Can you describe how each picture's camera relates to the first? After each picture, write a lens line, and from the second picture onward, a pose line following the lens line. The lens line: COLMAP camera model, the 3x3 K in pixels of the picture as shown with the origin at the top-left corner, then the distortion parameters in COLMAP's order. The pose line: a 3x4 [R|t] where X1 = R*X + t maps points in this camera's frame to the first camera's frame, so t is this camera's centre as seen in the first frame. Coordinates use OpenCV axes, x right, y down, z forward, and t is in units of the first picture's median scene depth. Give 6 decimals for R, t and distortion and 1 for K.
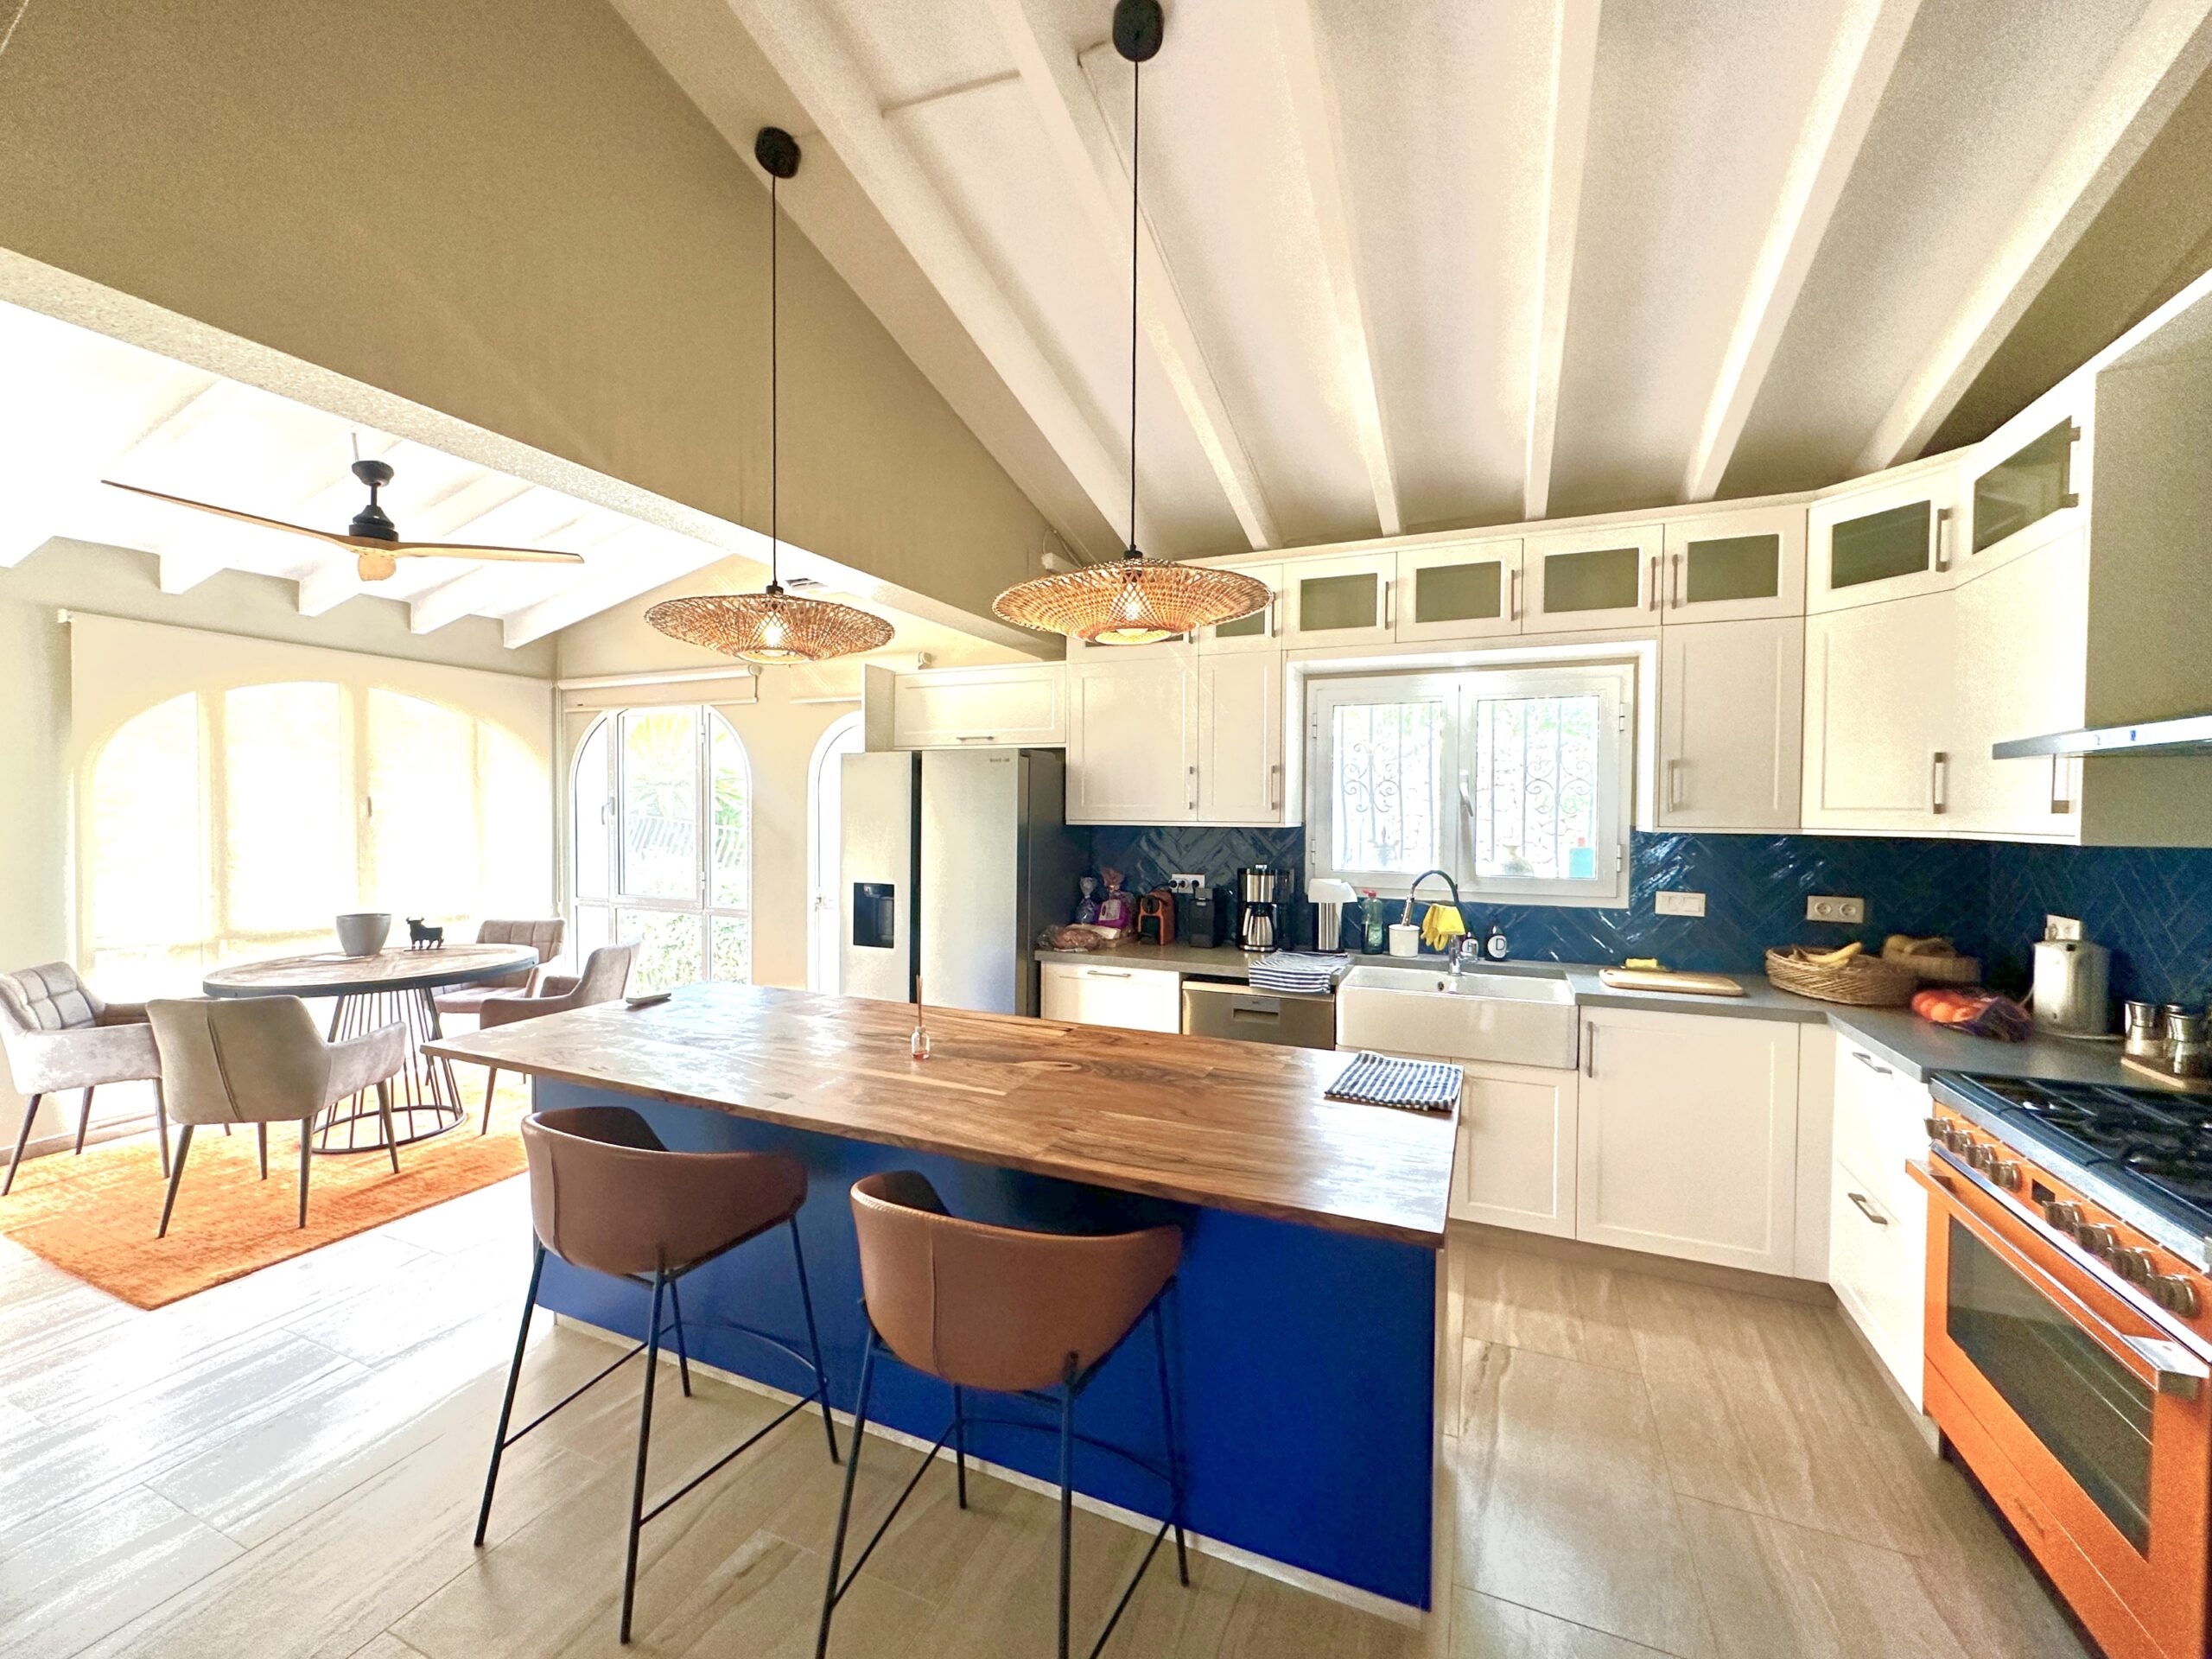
lens RADIAL K [[885.9, 0, 1105.5], [0, 885.9, 830.6], [0, 0, 1]] dist [-0.003280, 0.001510]
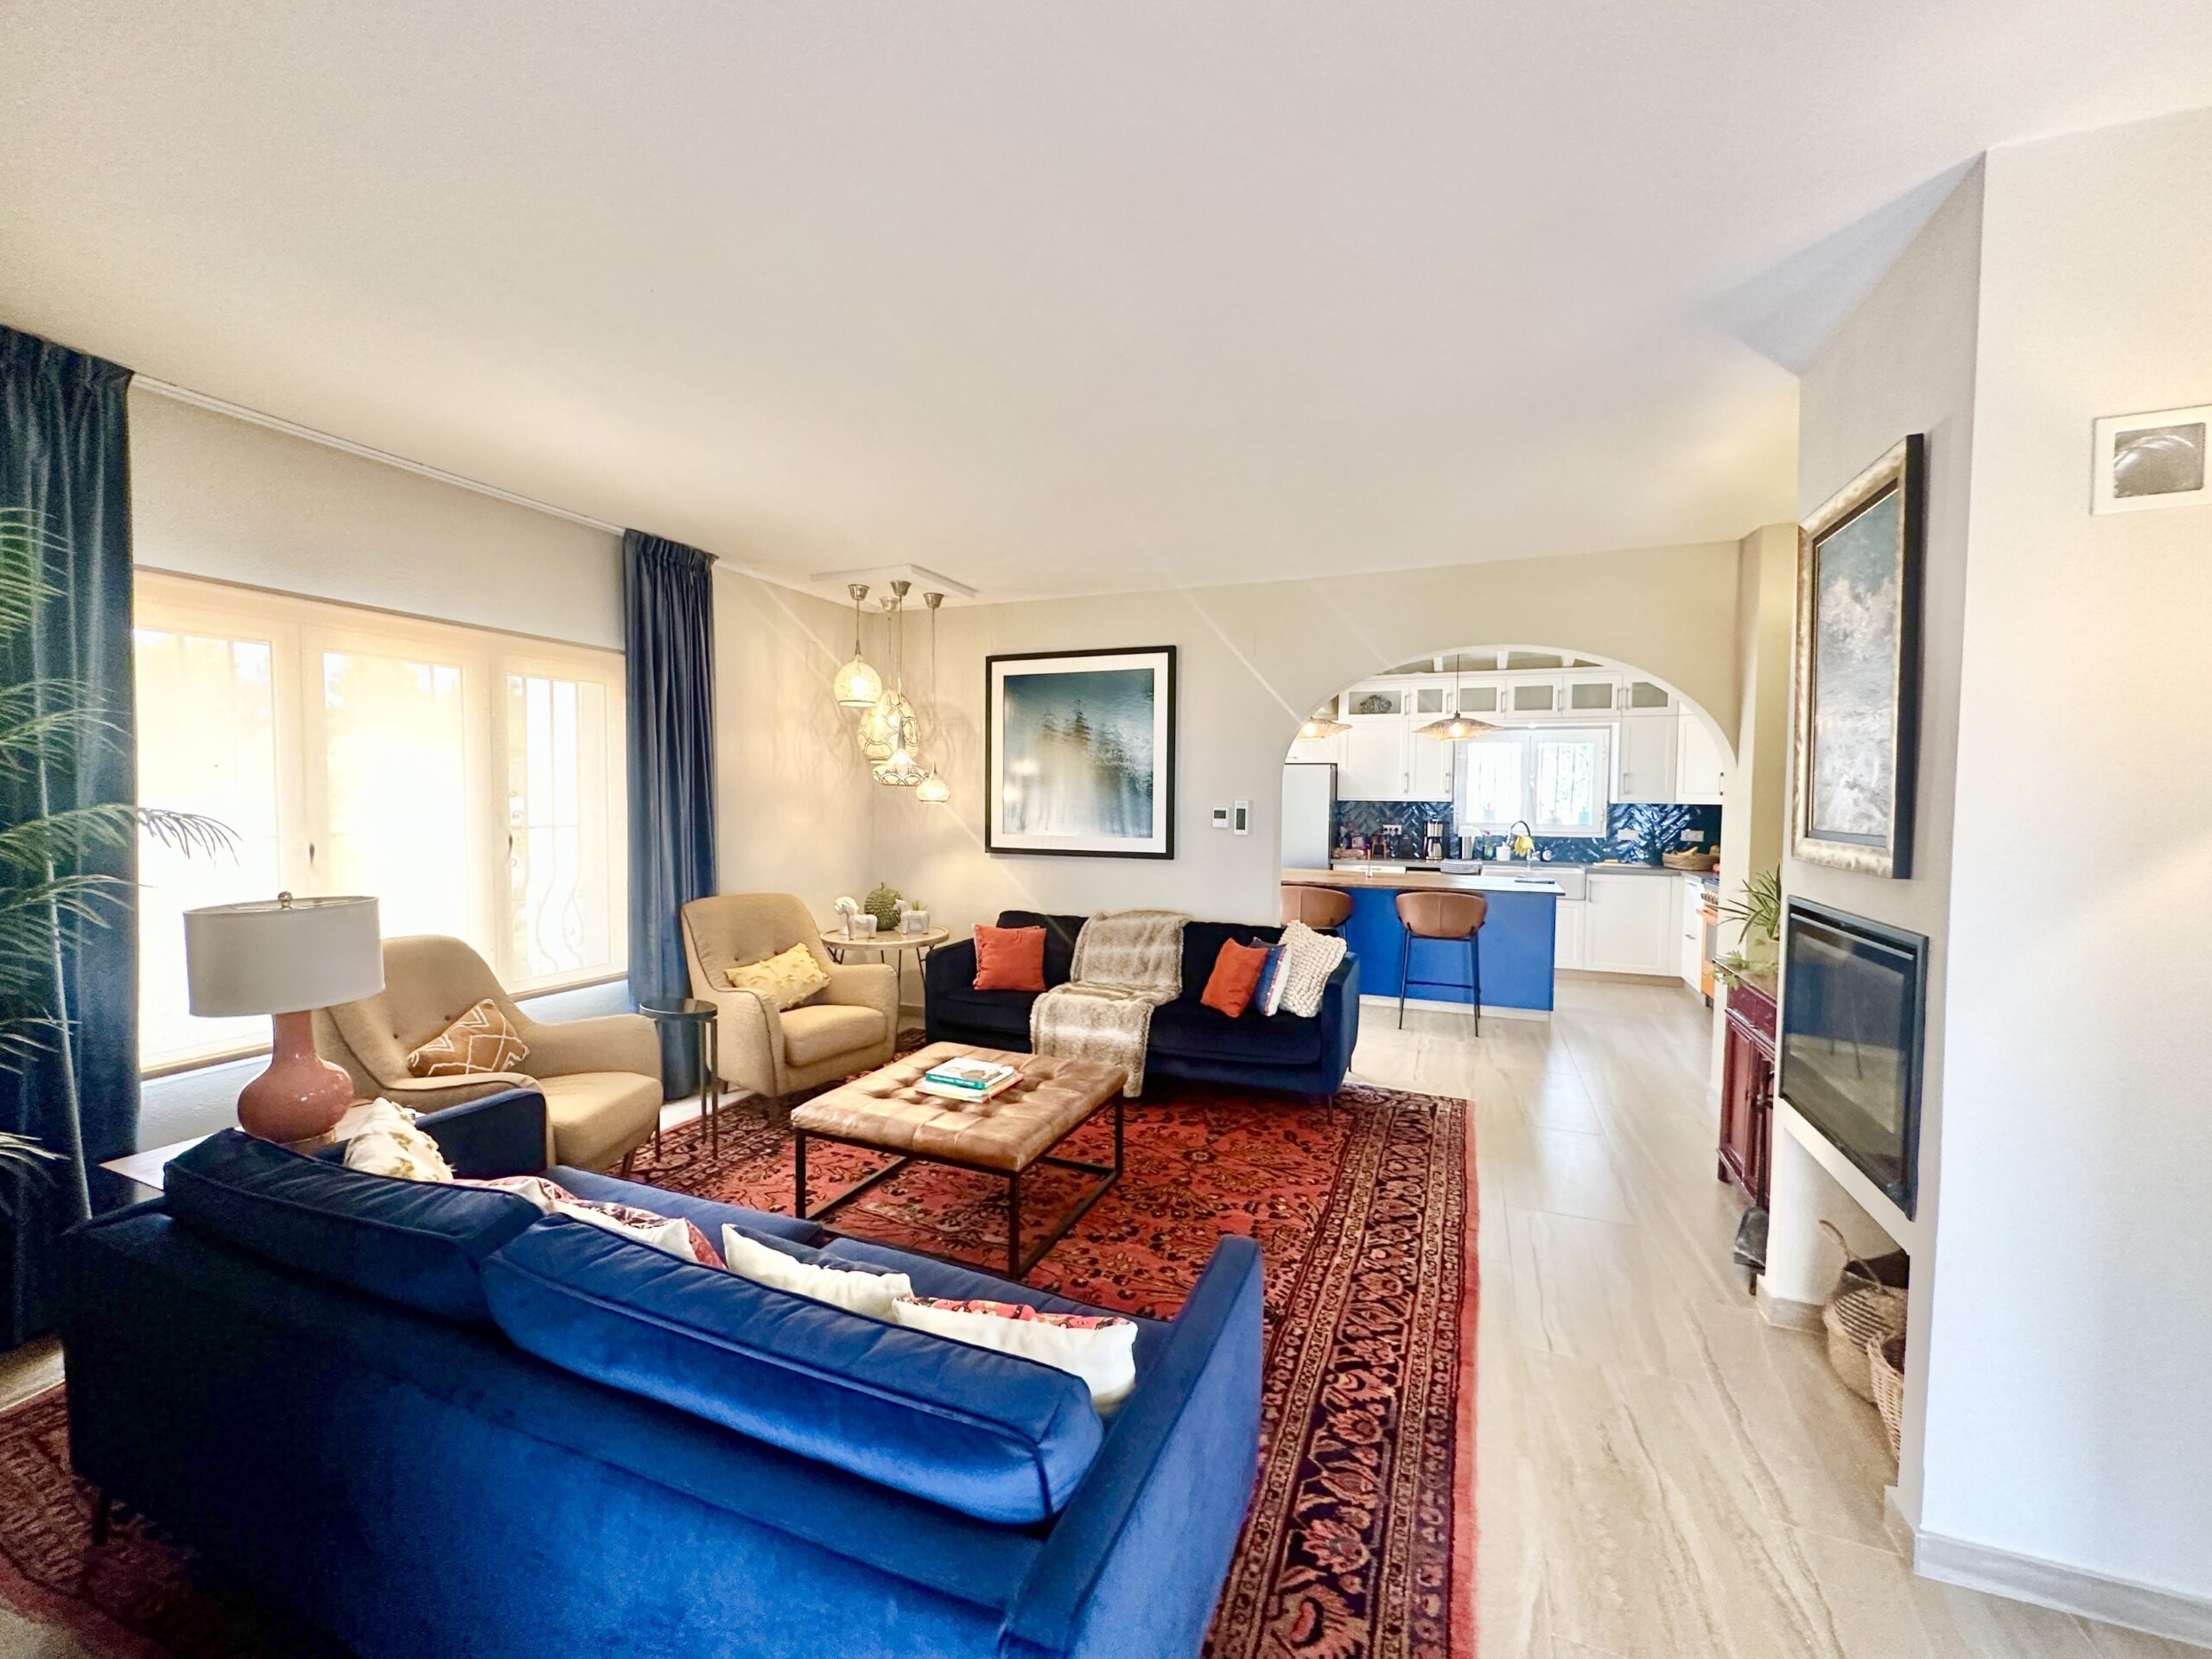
lens RADIAL K [[885.9, 0, 1108.1], [0, 885.9, 827.2], [0, 0, 1]] dist [-0.003280, 0.001510]
pose [[0.999663, 0.003702, 0.025700, -0.733569], [-0.003973, 0.999937, 0.010487, 0.042547], [-0.025660, -0.010586, 0.999615, -1.219060]]
